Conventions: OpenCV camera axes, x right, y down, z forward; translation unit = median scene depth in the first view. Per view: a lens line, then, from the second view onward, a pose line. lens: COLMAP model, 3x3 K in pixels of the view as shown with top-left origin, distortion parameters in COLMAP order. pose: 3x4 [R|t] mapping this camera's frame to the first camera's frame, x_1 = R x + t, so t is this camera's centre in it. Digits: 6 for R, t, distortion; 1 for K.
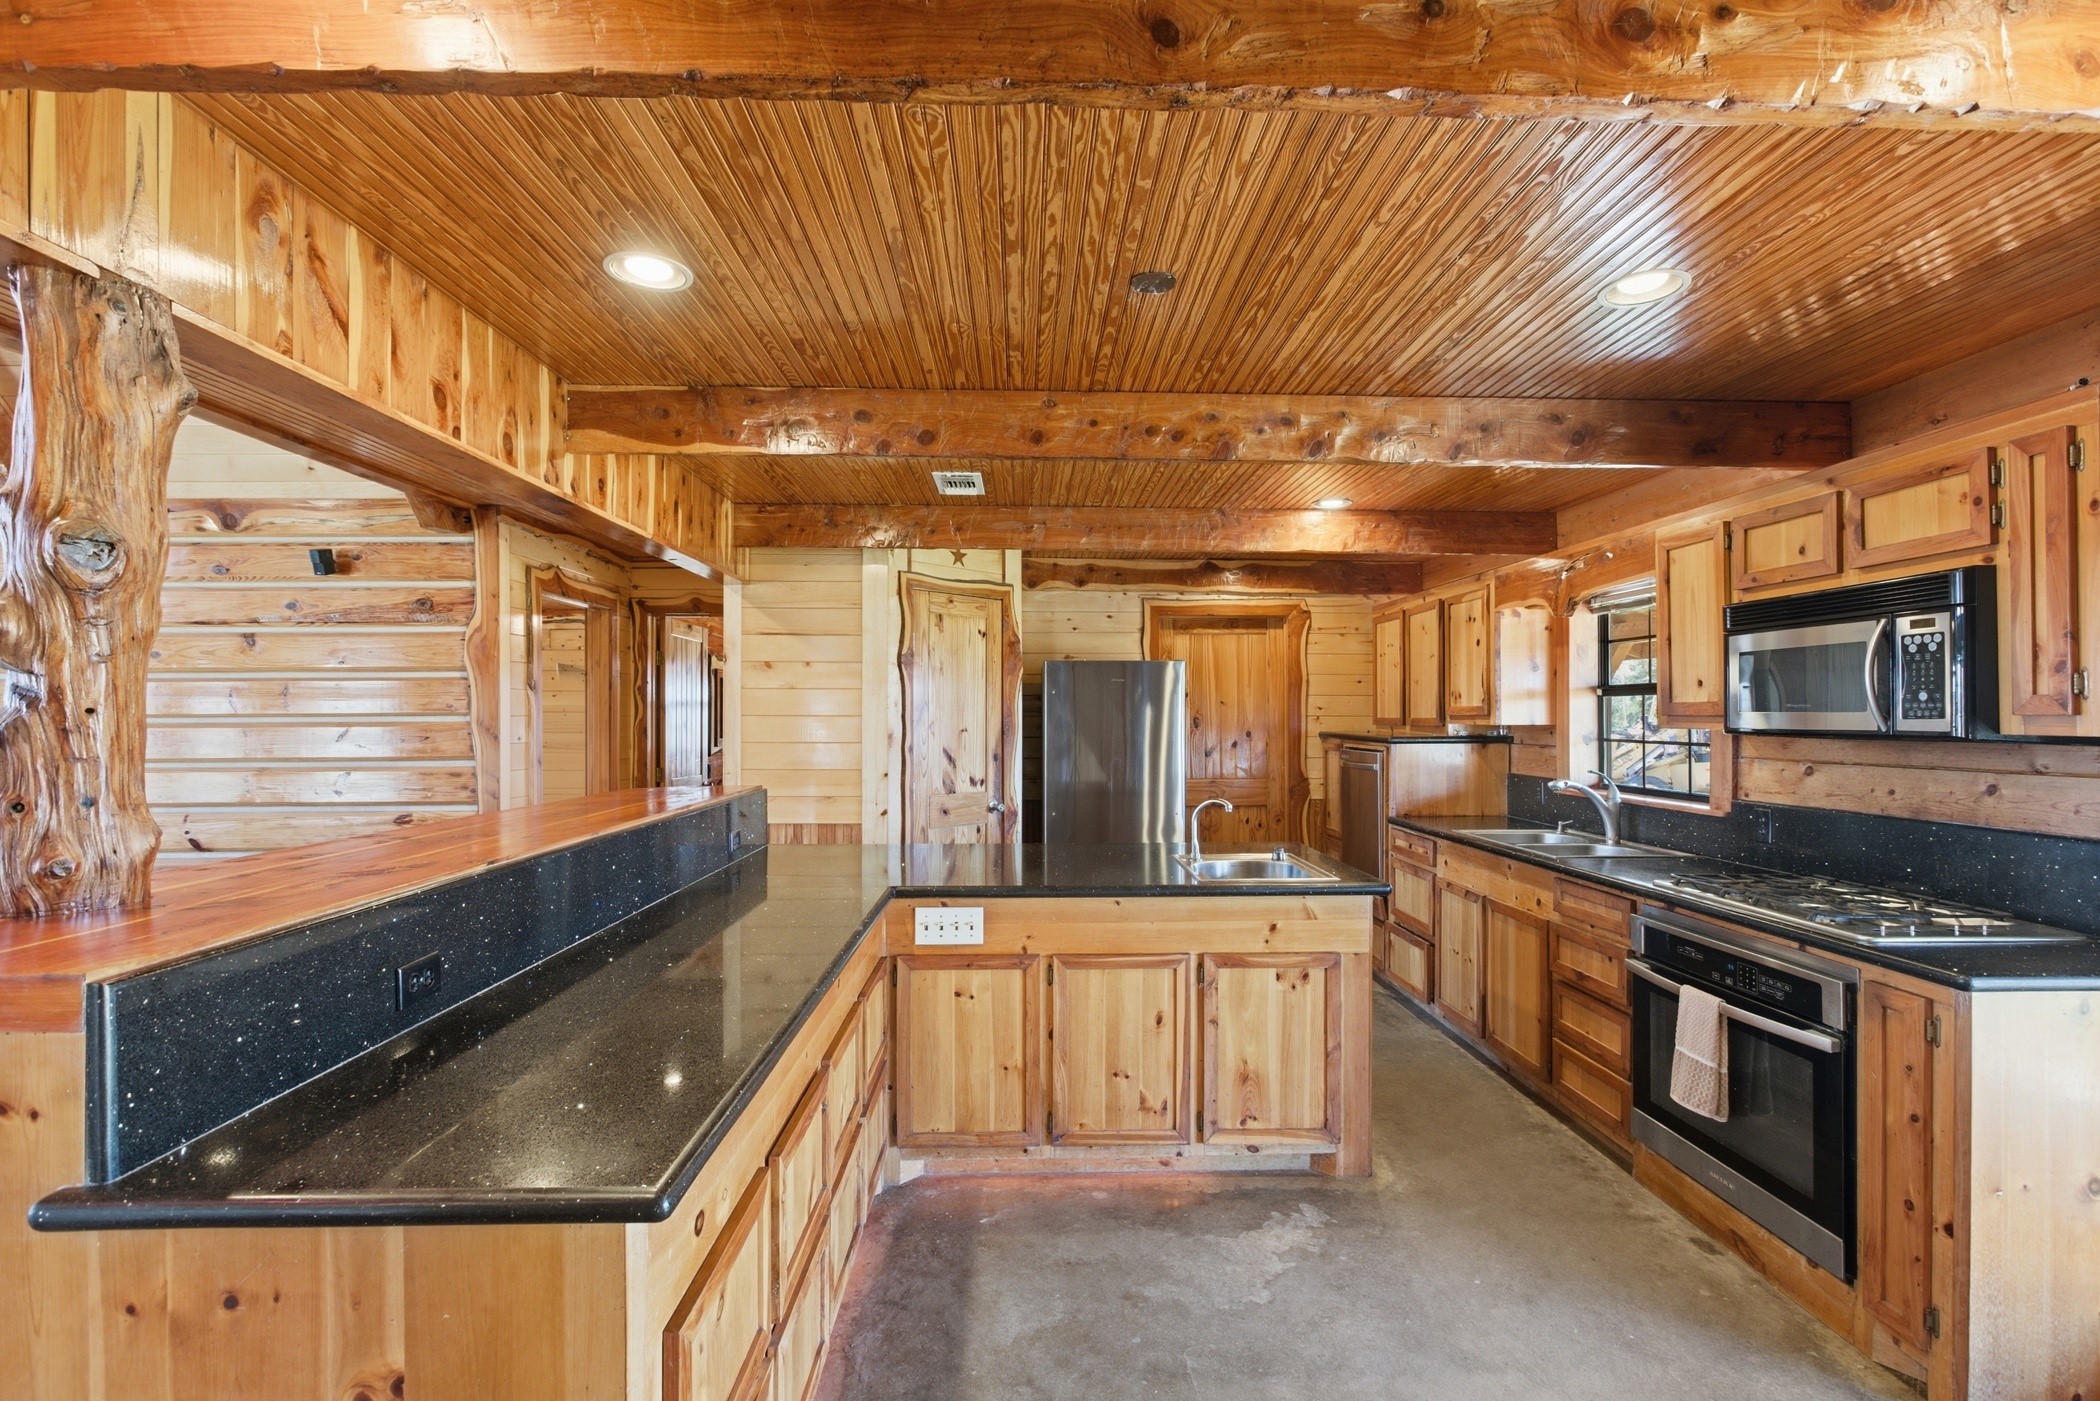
lens RADIAL K [[968.2, 0, 1056.4], [0, 968.2, 720.2], [0, 0, 1]] dist [0.001228, 0.000139]
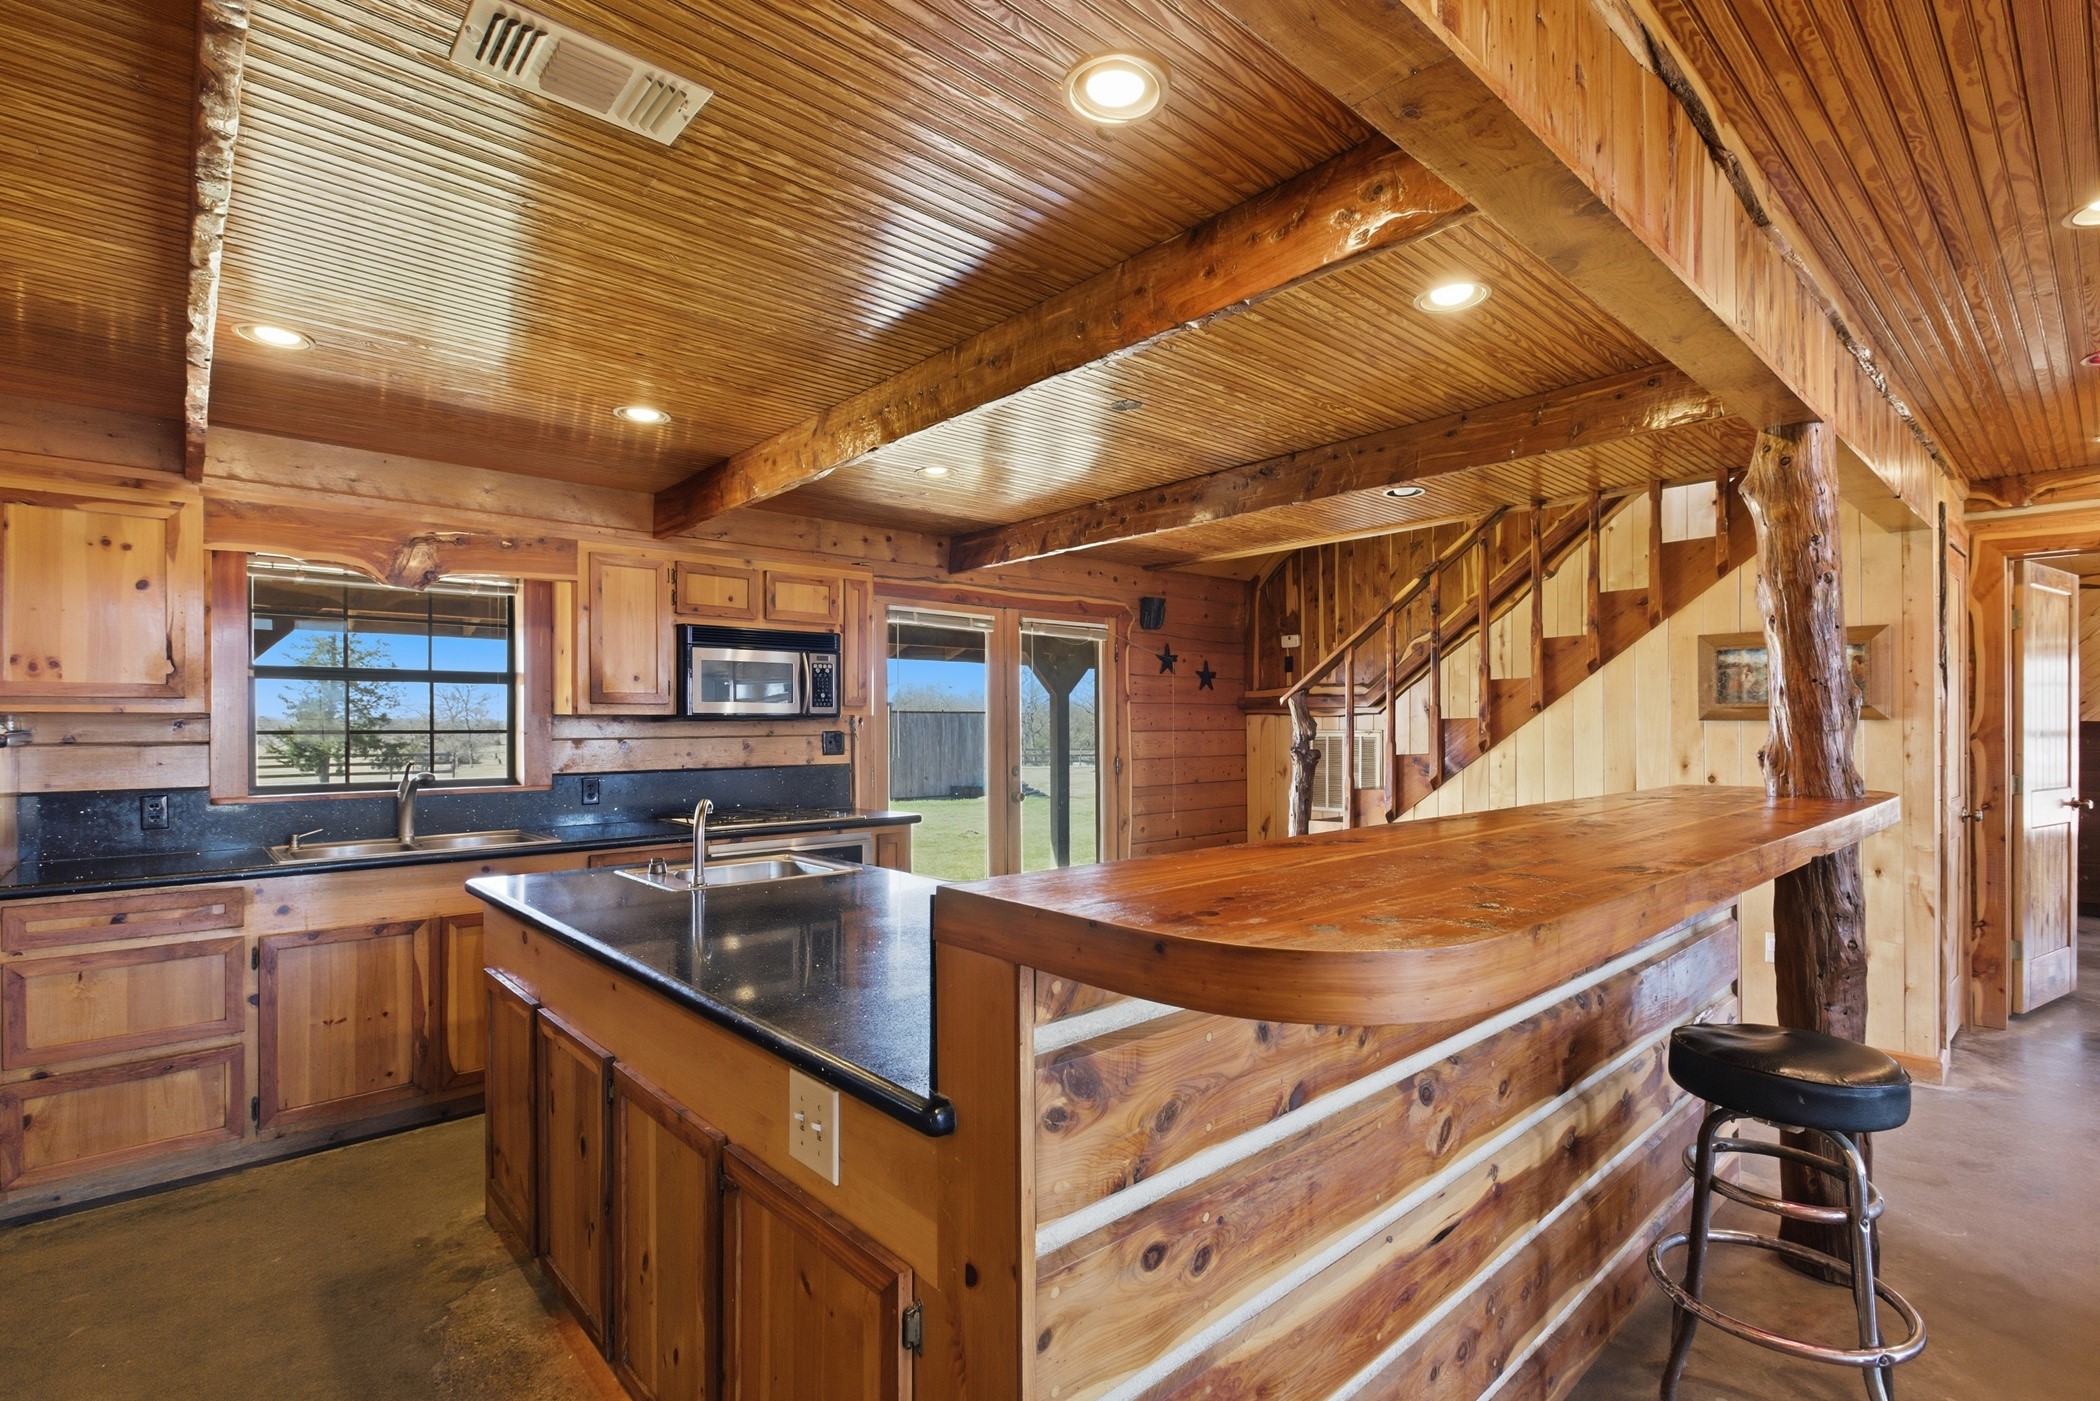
lens RADIAL K [[968.2, 0, 1056.4], [0, 968.2, 720.2], [0, 0, 1]] dist [0.001228, 0.000139]
pose [[-0.646657, 0.003957, 0.762771, -0.833020], [0.006704, 0.999977, 0.000496, 0.025151], [-0.762752, 0.005434, -0.646669, 1.769338]]
